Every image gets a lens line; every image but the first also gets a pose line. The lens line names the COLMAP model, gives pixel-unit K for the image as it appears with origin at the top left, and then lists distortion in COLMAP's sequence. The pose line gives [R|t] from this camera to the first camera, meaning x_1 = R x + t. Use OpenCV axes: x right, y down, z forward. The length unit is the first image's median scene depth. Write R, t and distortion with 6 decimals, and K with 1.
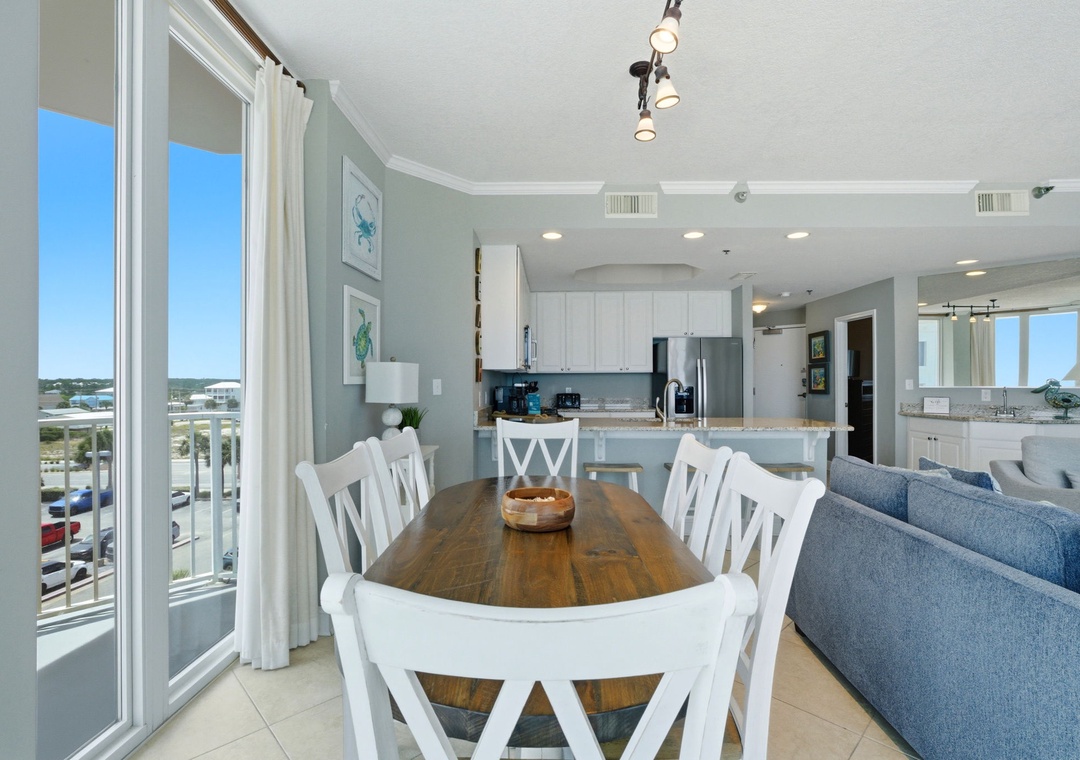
lens RADIAL K [[626.1, 0, 540.0], [0, 626.1, 380.0], [0, 0, 1]] dist [0.000670, 0.000439]
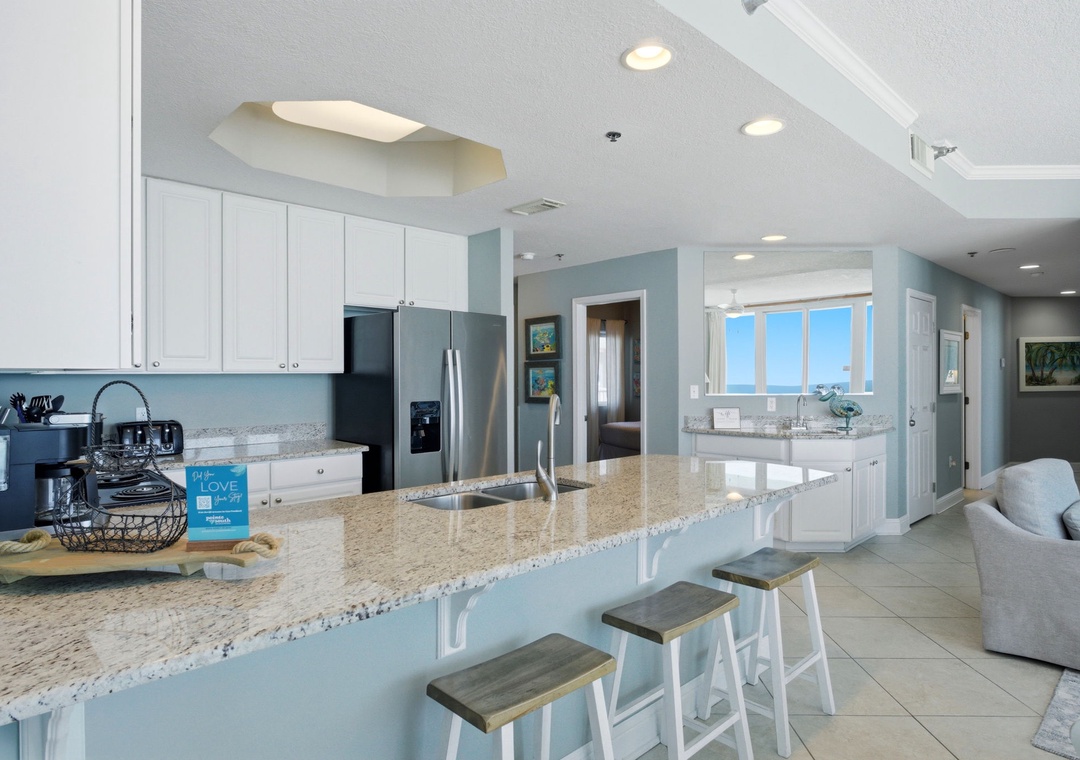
lens RADIAL K [[626.1, 0, 540.0], [0, 626.1, 380.0], [0, 0, 1]] dist [0.000670, 0.000439]
pose [[0.689473, -0.004586, 0.724297, -0.077279], [-0.002972, 0.999954, 0.009160, -0.011240], [-0.724306, -0.008469, 0.689427, 0.513742]]
